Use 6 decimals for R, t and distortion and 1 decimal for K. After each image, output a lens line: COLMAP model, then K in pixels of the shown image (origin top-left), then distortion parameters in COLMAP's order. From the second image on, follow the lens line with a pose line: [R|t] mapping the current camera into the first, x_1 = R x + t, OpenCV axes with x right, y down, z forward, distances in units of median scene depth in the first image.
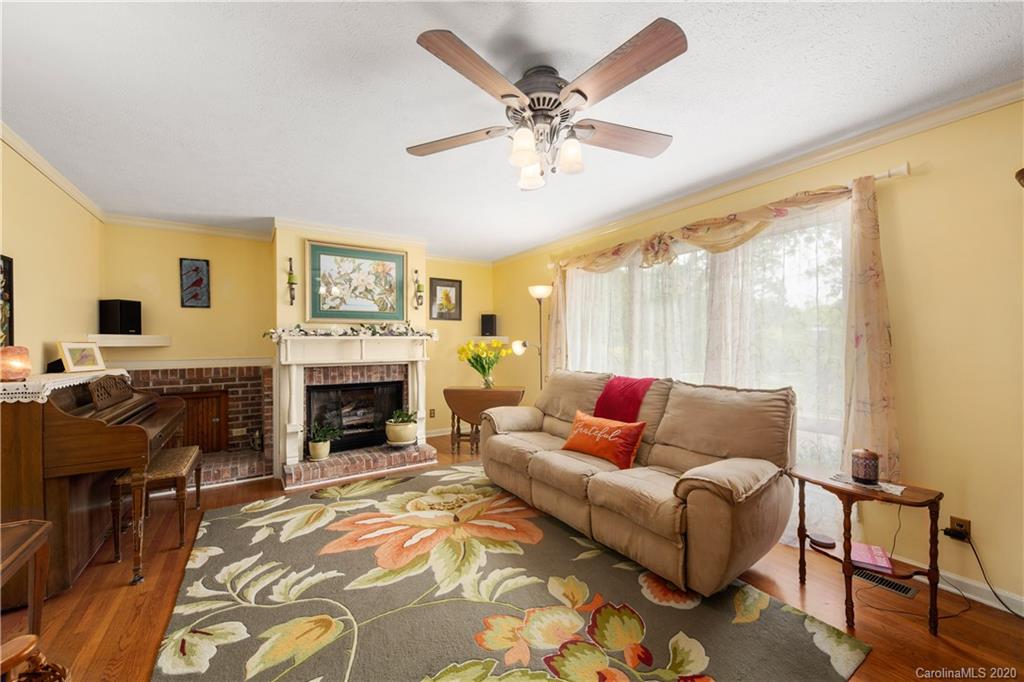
lens RADIAL K [[400.3, 0, 514.9], [0, 400.3, 341.0], [0, 0, 1]] dist [-0.002183, -0.001515]
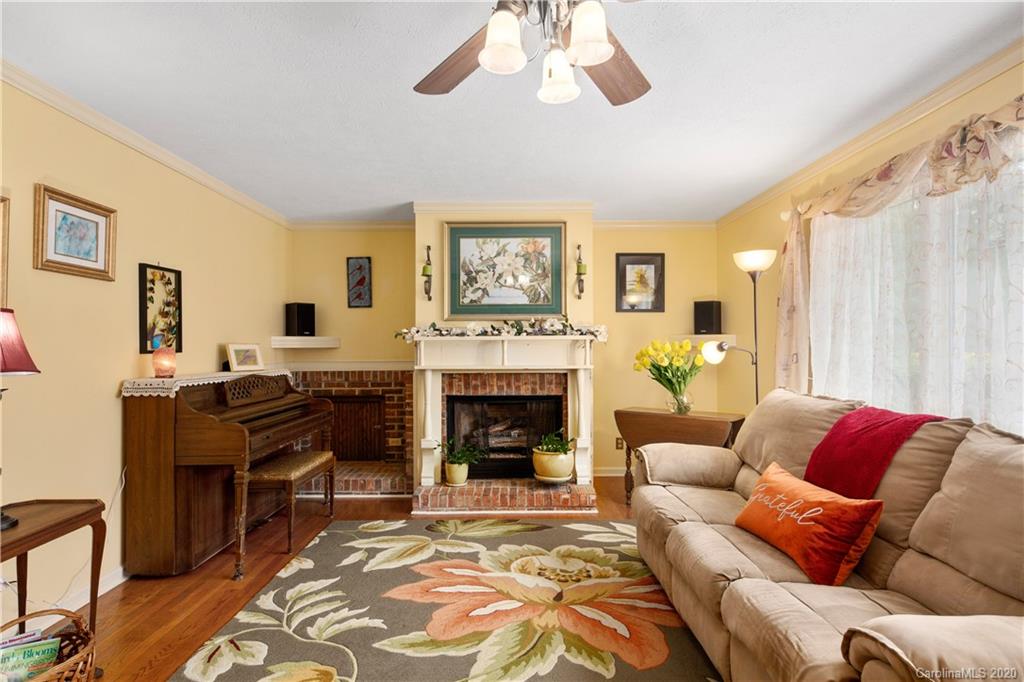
lens RADIAL K [[539.8, 0, 510.8], [0, 539.8, 340.7], [0, 0, 1]] dist [0.002991, 0.001956]
pose [[0.835644, -0.003282, -0.549262, 0.263465], [0.001762, 0.999993, -0.003295, 0.001029], [0.549269, 0.001786, 0.835644, 0.144589]]
